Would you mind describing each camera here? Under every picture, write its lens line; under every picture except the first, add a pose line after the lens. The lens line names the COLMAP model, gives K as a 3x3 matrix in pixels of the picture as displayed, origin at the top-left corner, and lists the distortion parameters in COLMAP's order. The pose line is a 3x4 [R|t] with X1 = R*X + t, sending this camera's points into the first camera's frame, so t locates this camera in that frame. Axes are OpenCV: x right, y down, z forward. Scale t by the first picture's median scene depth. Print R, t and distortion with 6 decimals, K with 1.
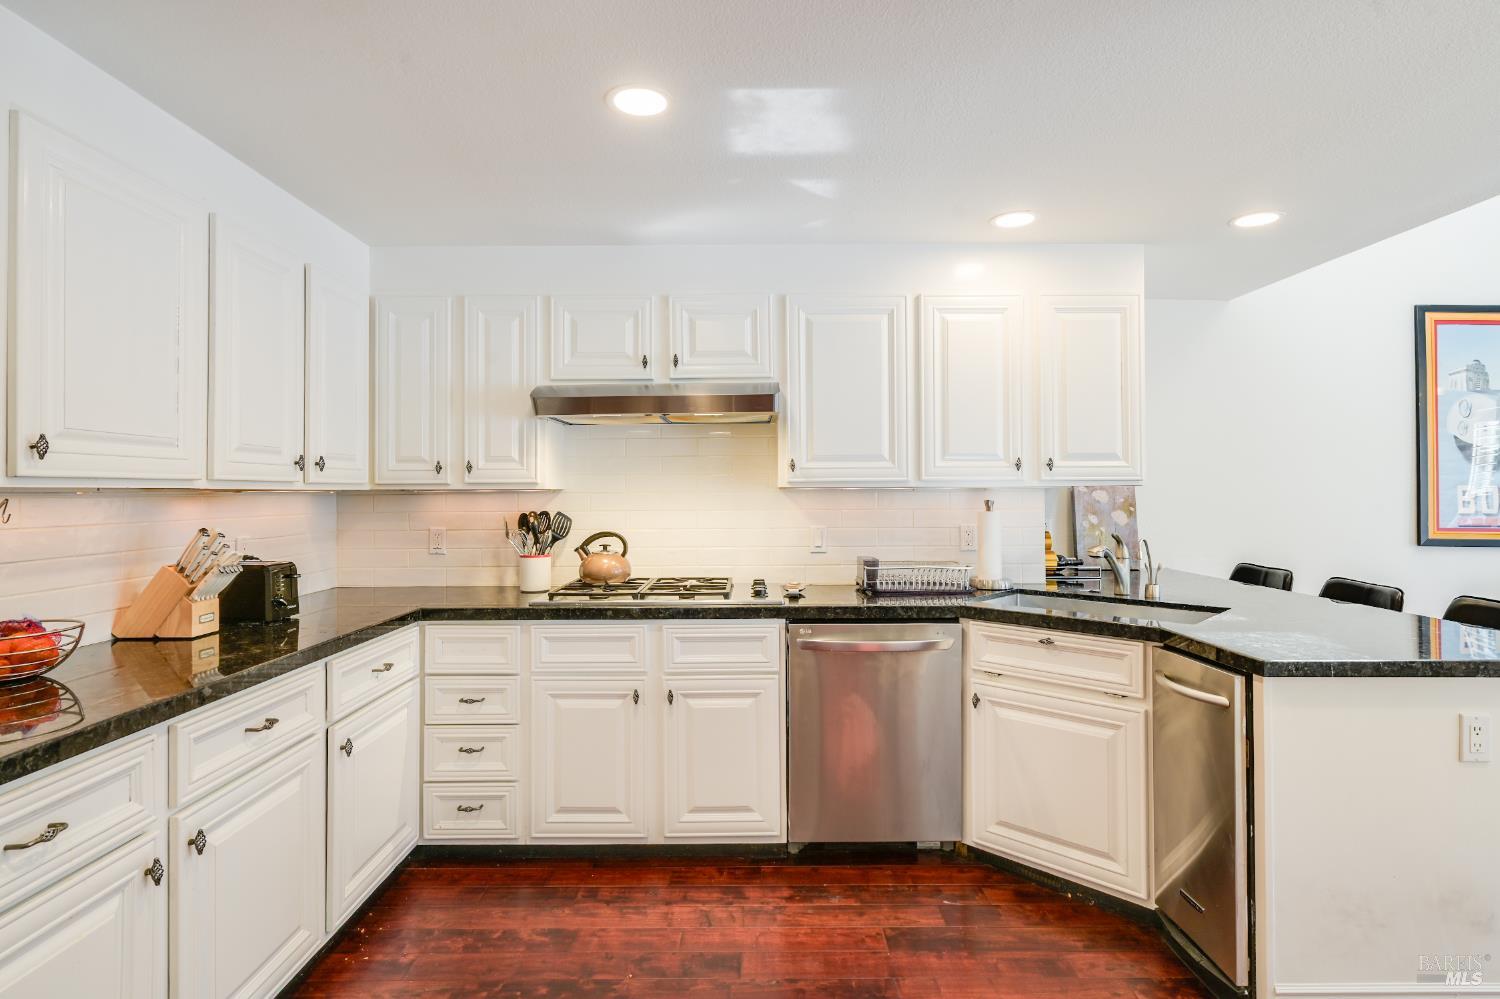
lens RADIAL K [[768.4, 0, 750.4], [0, 768.4, 484.9], [0, 0, 1]] dist [0.001820, -0.000230]
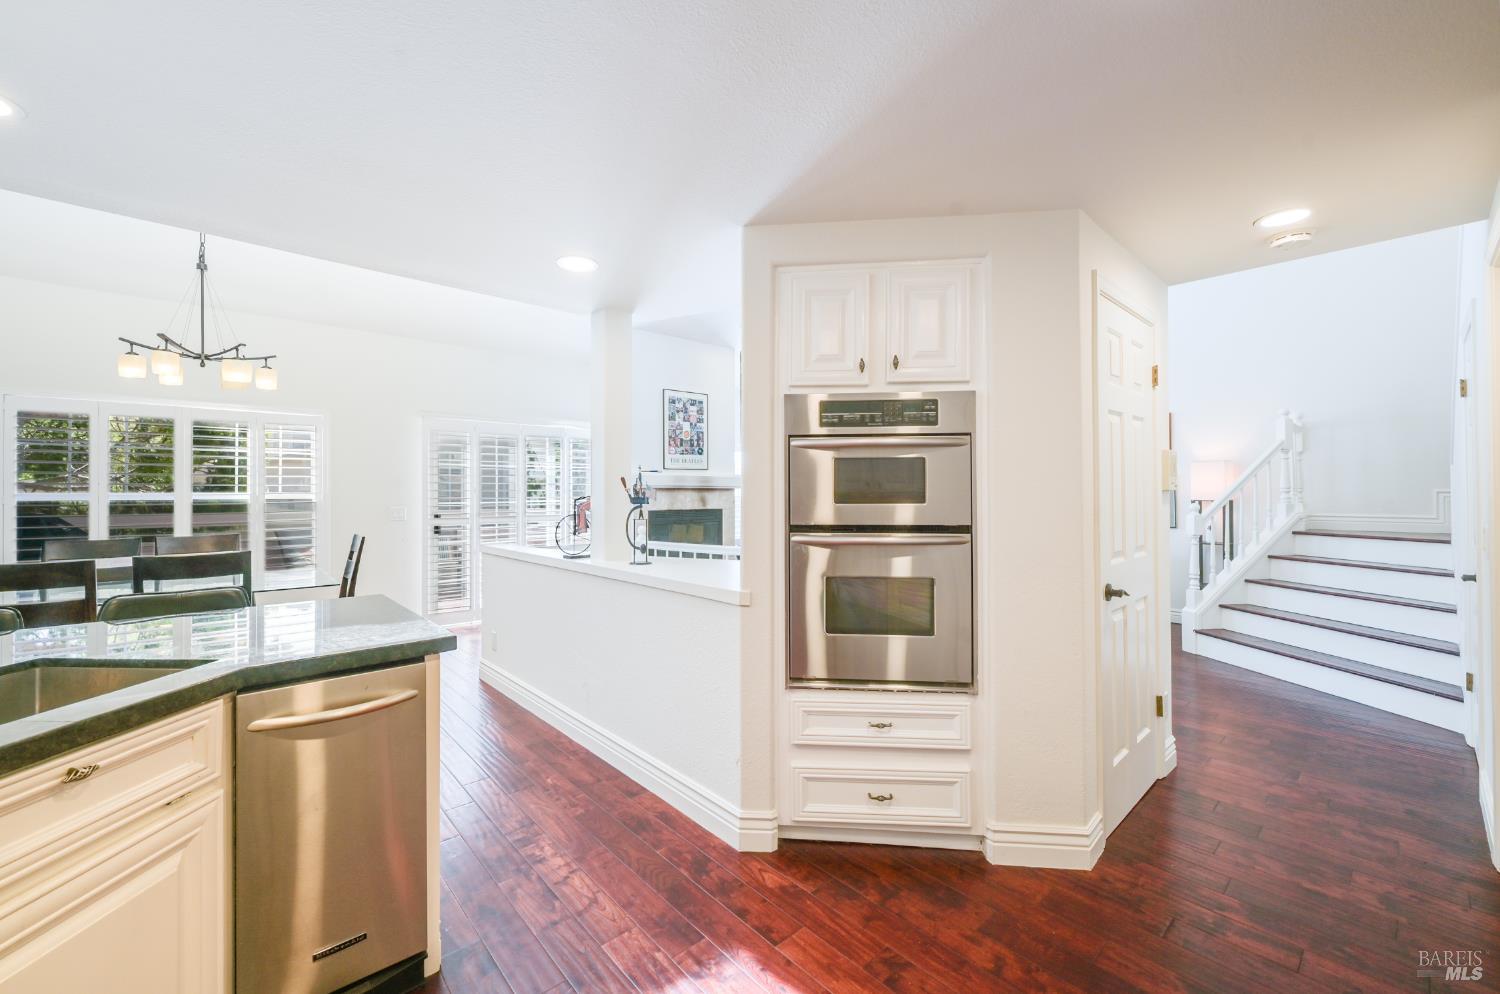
lens RADIAL K [[594.9, 0, 748.1], [0, 594.9, 497.1], [0, 0, 1]] dist [0.001528, 0.000106]
pose [[-0.664323, 0.000945, 0.747445, -0.201834], [-0.001990, 0.999993, -0.003034, 0.014215], [-0.747443, -0.003503, -0.664317, 0.852755]]
